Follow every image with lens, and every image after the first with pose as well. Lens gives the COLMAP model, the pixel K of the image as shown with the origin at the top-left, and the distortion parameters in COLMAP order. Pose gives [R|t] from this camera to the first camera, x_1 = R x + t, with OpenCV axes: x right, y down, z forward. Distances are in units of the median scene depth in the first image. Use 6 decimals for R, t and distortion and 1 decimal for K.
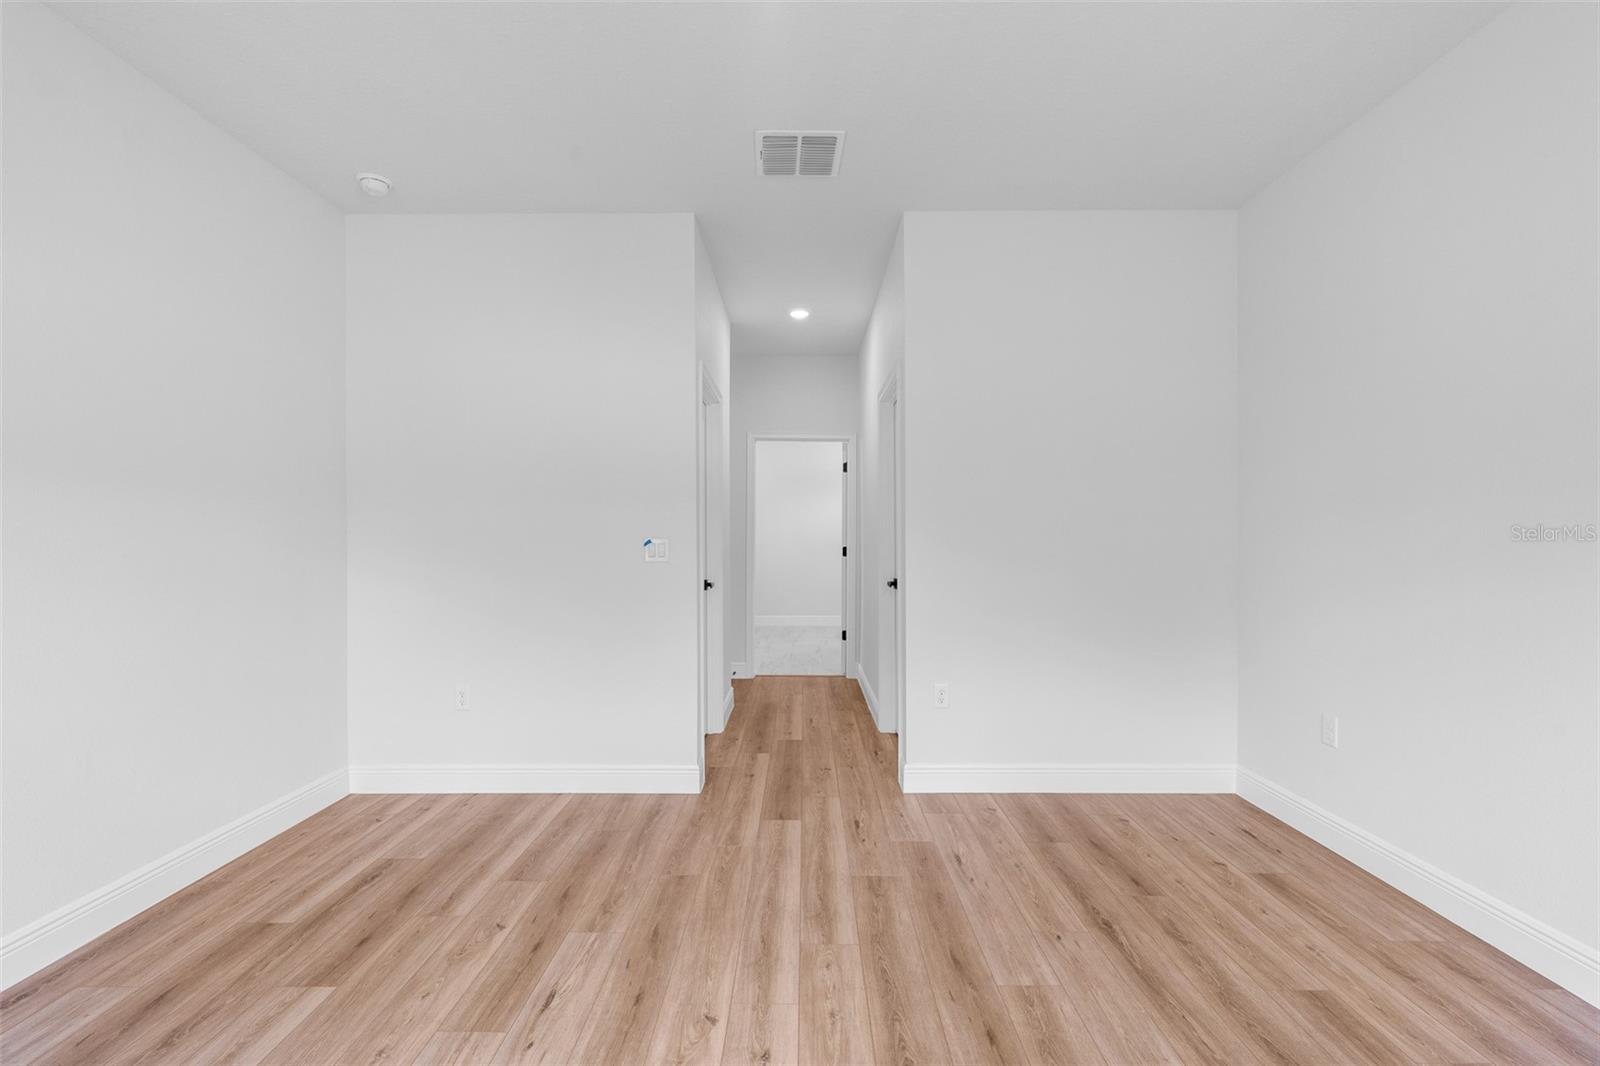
lens RADIAL K [[743.7, 0, 800.2], [0, 743.7, 535.2], [0, 0, 1]] dist [-0.011244, 0.000196]
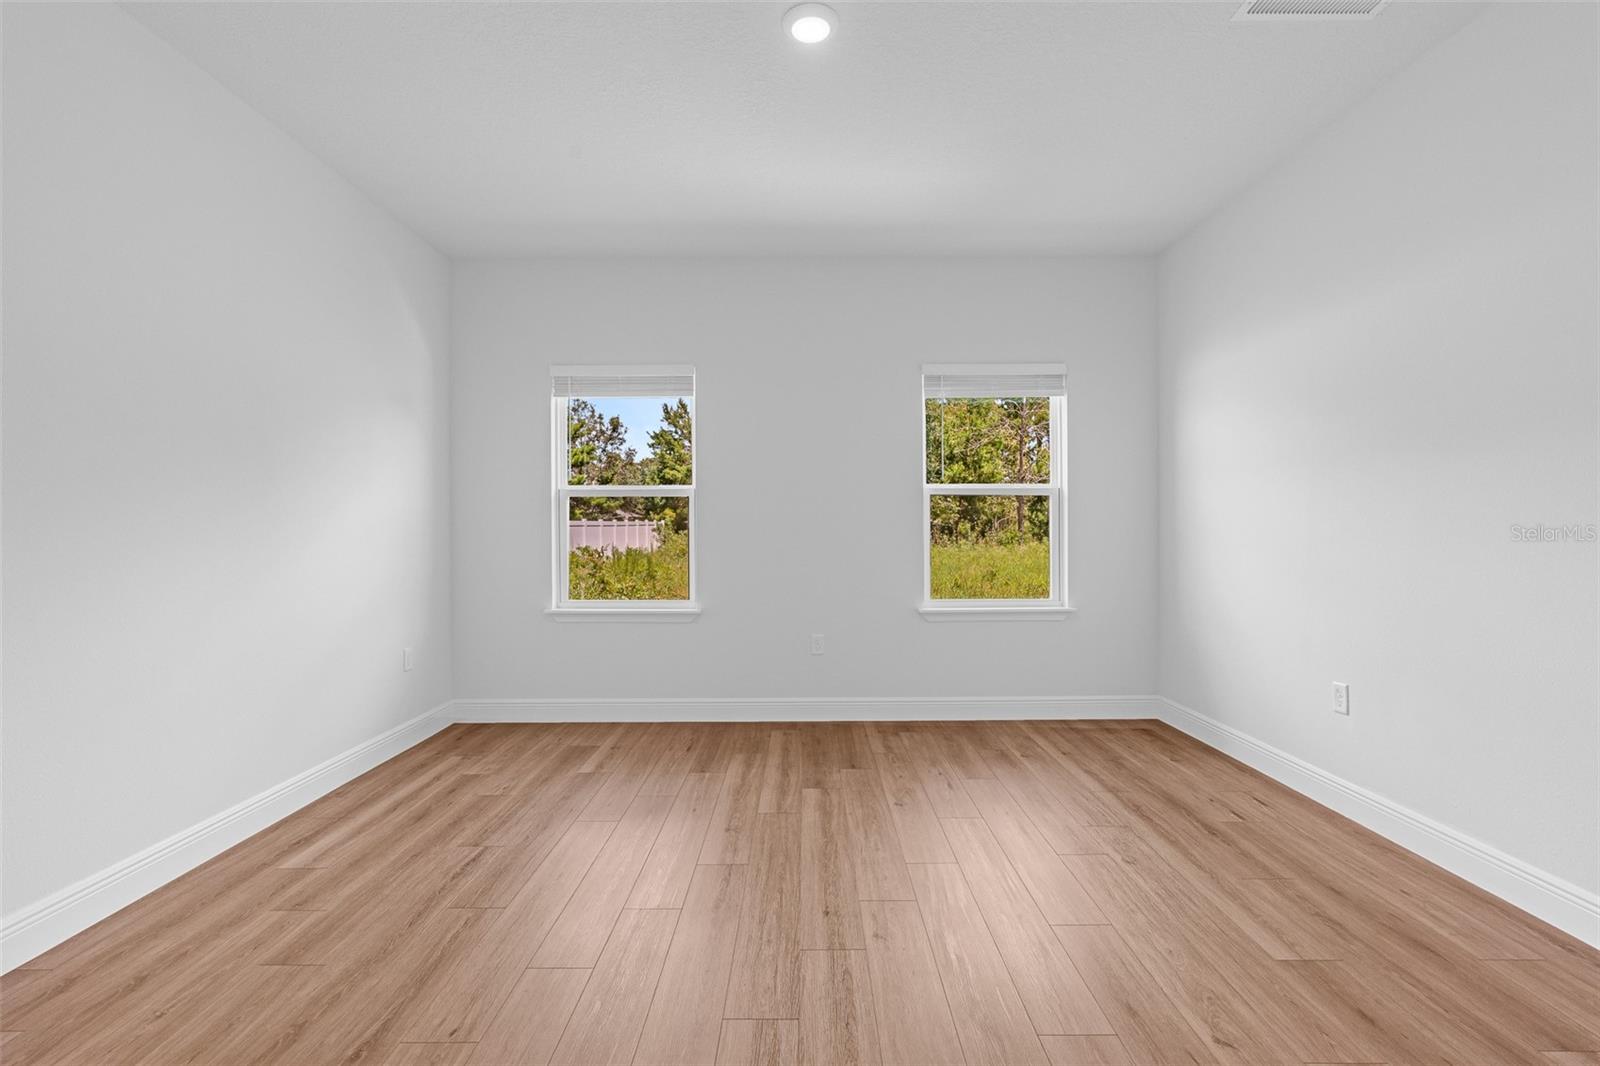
lens RADIAL K [[743.7, 0, 803.1], [0, 743.7, 527.0], [0, 0, 1]] dist [-0.011244, 0.000196]
pose [[-0.999957, 0.007633, -0.005238, -0.005154], [0.007652, 0.999965, -0.003483, 0.043049], [0.005211, -0.003523, -0.999980, 2.001190]]
